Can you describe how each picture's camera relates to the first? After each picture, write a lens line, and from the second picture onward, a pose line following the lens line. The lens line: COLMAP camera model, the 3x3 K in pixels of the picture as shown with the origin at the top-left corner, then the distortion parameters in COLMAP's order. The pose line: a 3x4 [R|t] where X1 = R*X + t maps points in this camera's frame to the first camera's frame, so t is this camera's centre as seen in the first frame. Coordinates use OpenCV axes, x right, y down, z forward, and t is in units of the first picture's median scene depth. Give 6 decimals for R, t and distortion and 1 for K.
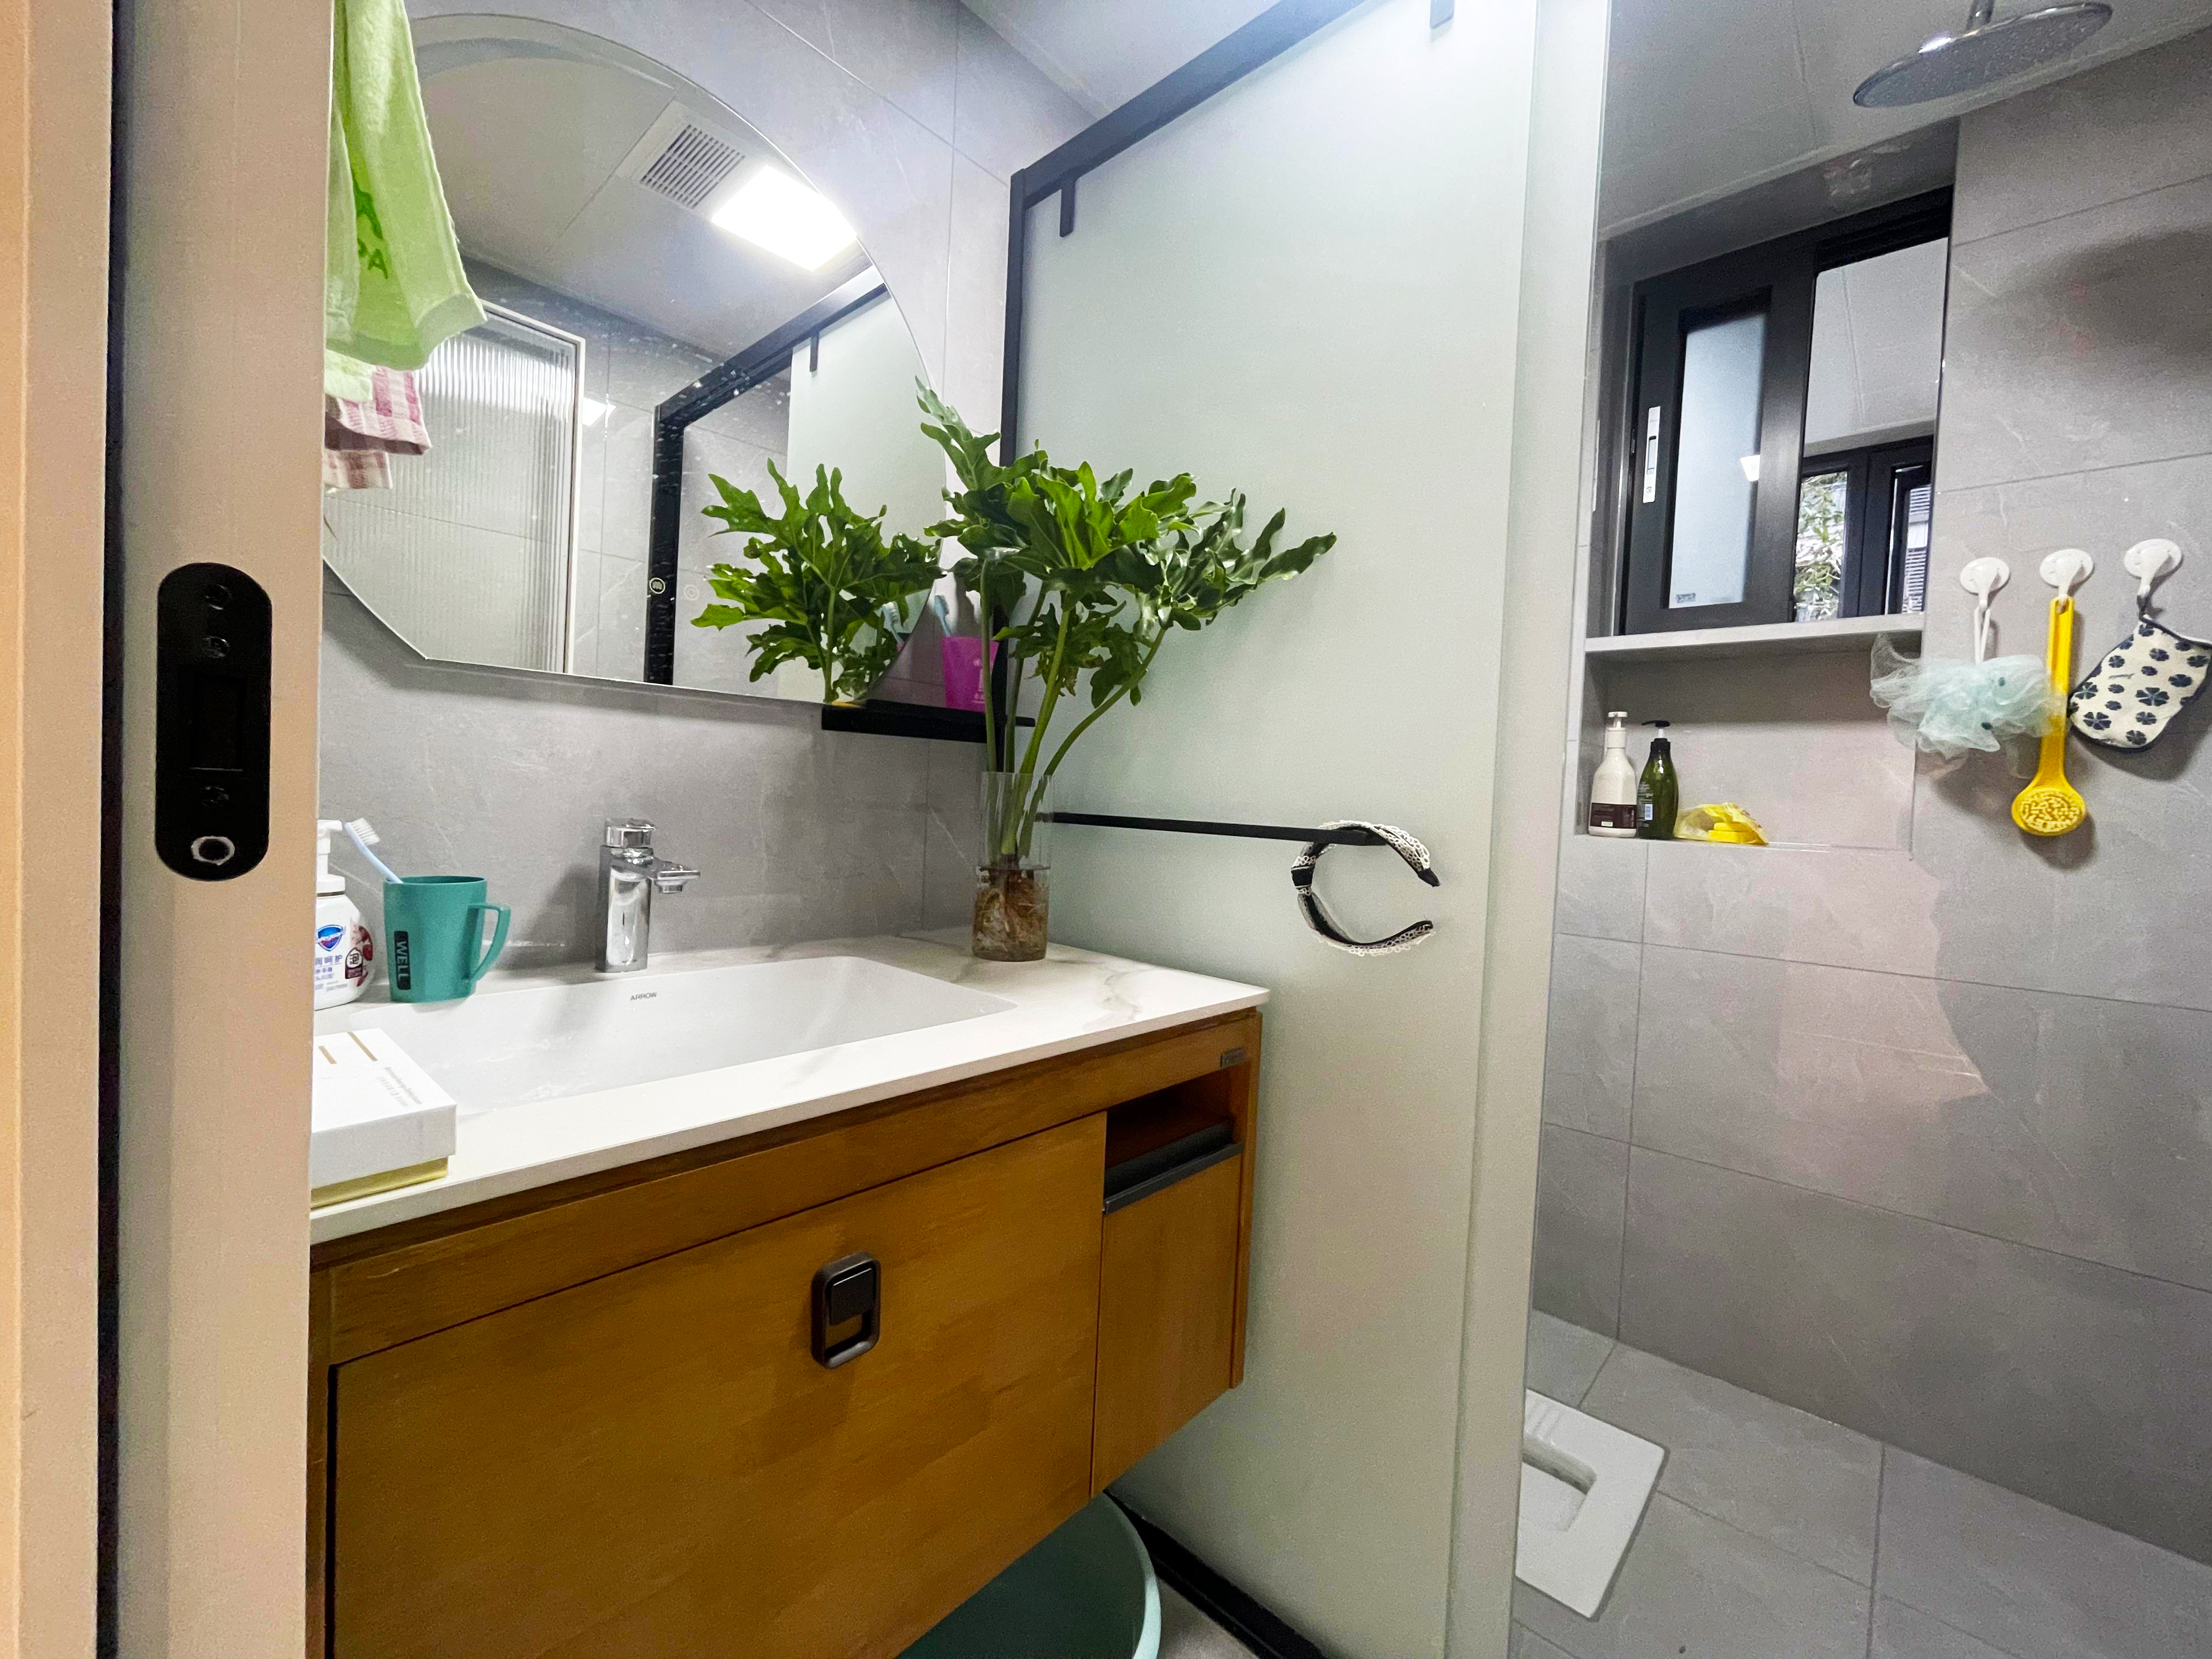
lens RADIAL K [[895.9, 0, 1101.8], [0, 895.9, 845.7], [0, 0, 1]] dist [-0.006032, 0.001270]
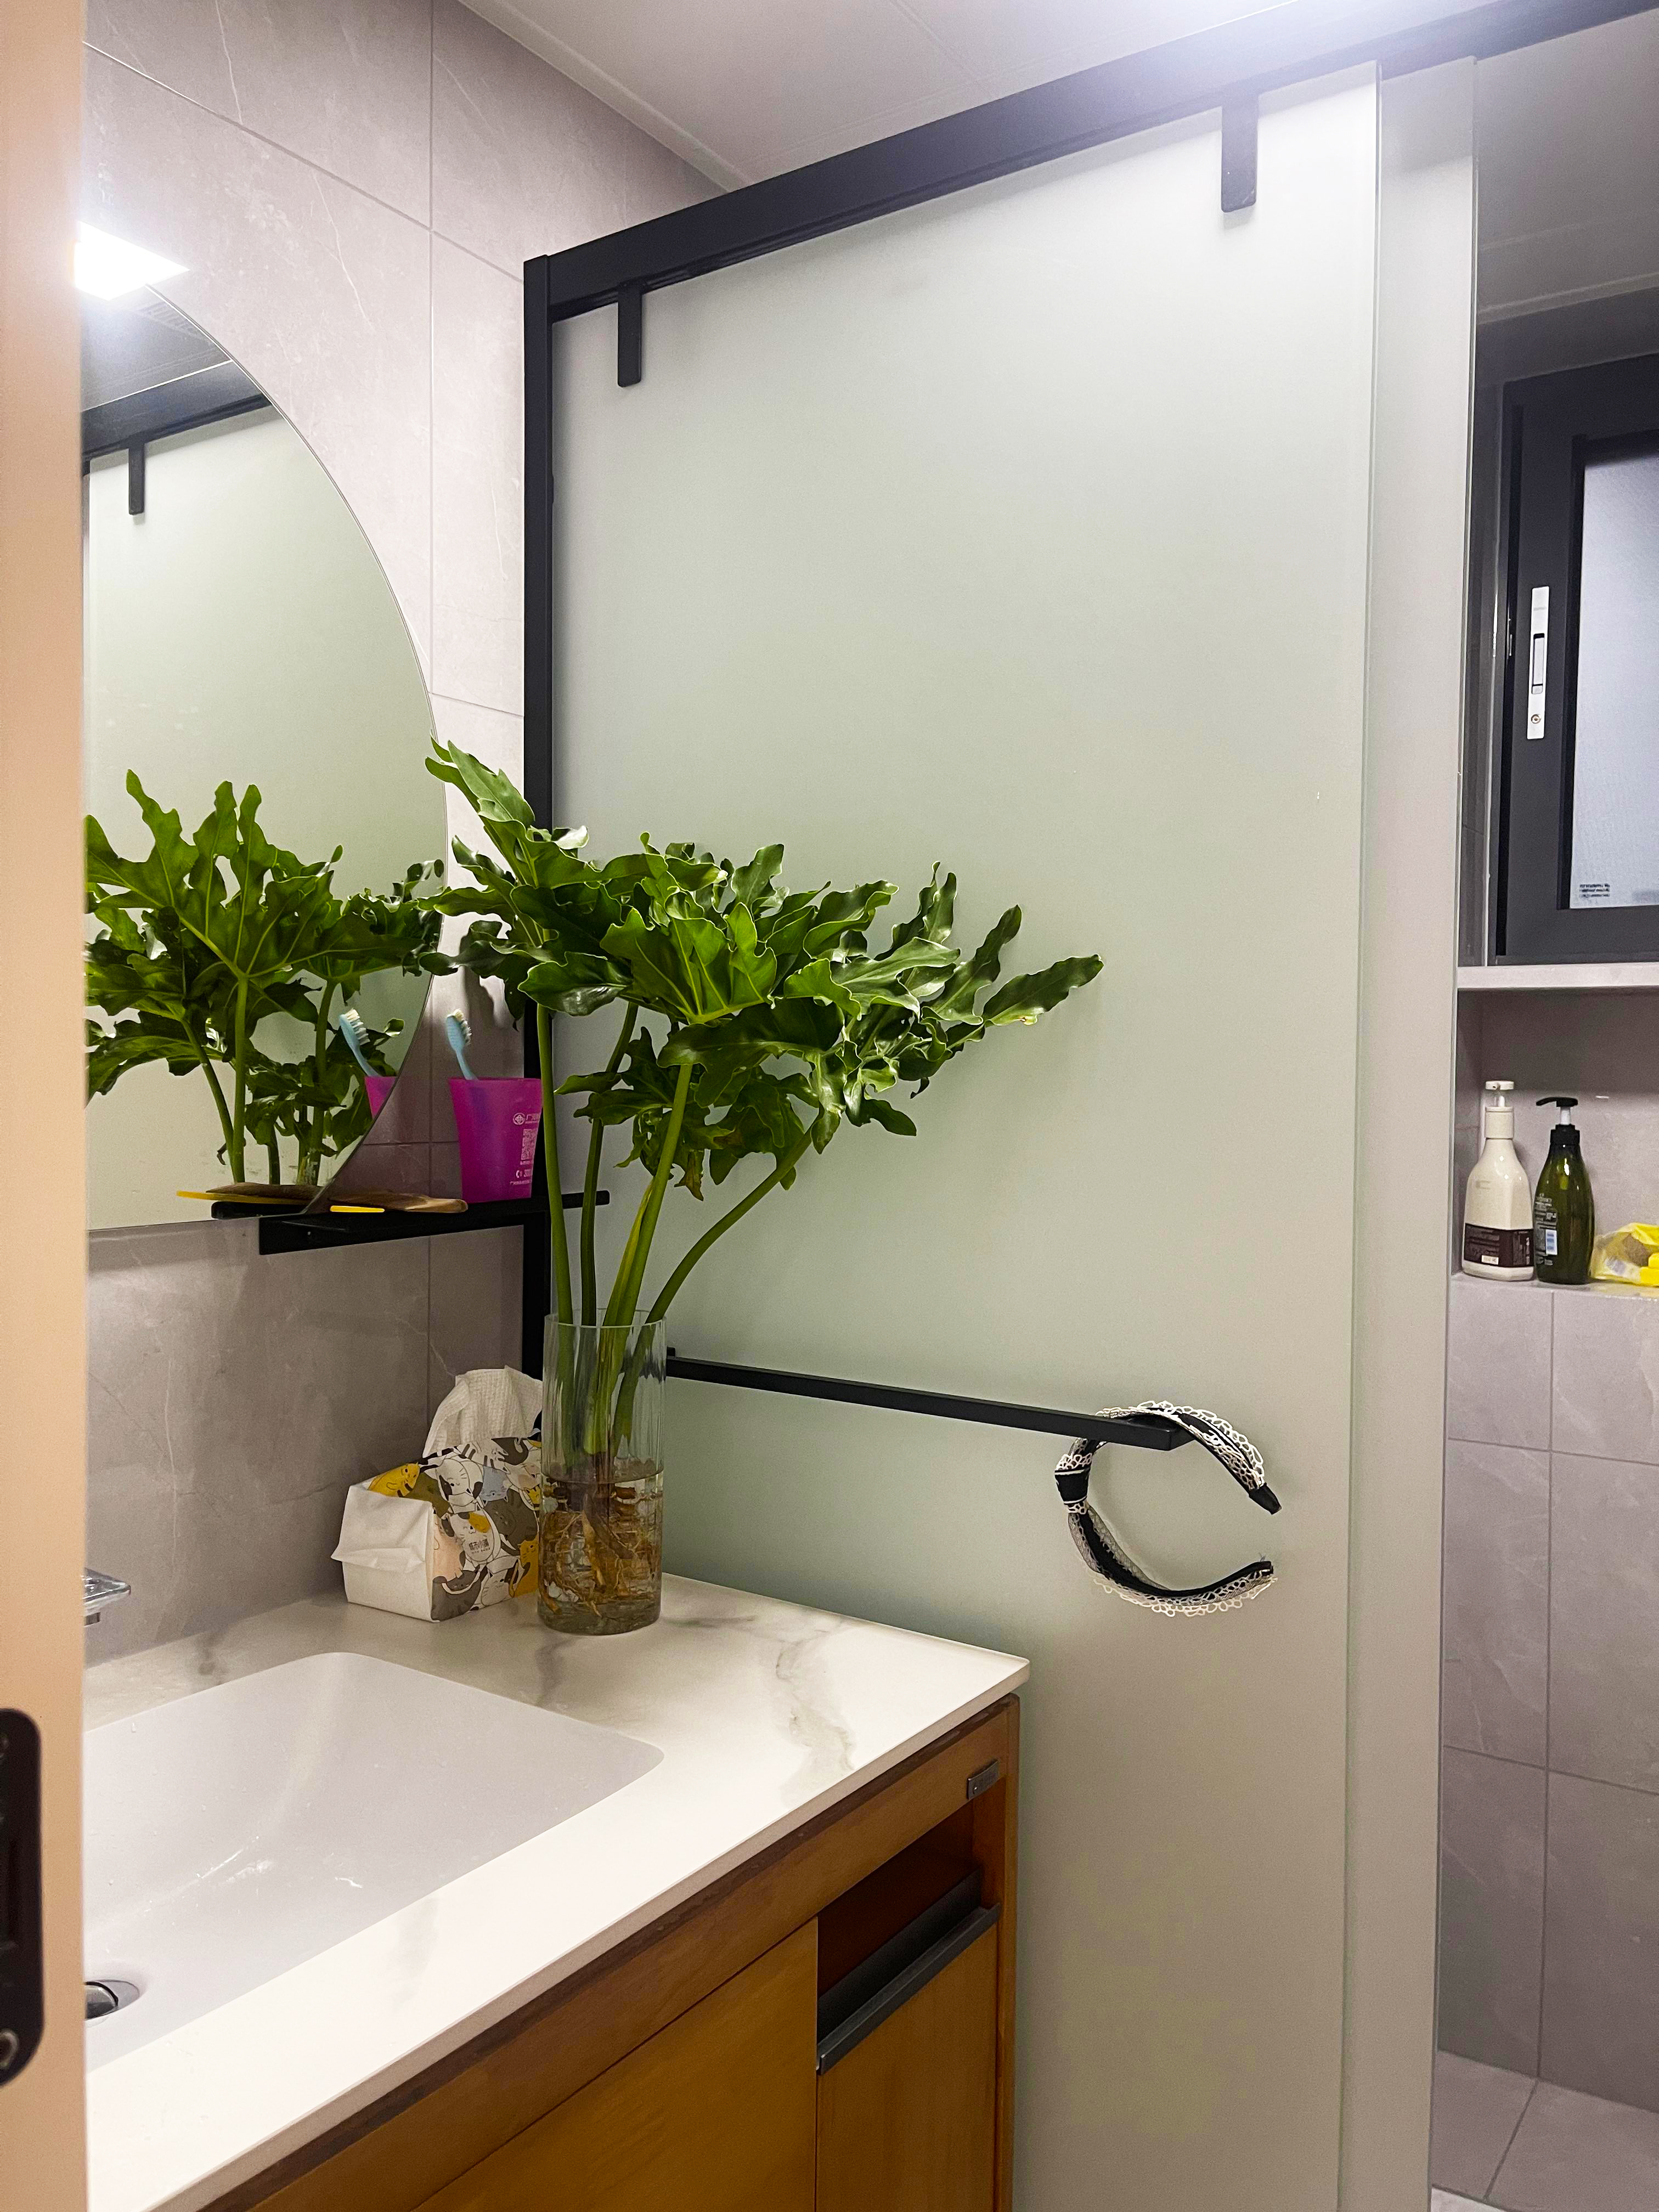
lens RADIAL K [[1695.7, 0, 827.9], [0, 1695.7, 1117.4], [0, 0, 1]] dist [0.085270, -0.124017]
pose [[0.986809, -0.037627, 0.157454, -0.113954], [0.037202, 0.999292, 0.005647, -0.204607], [-0.157555, 0.000285, 0.987510, -0.165099]]
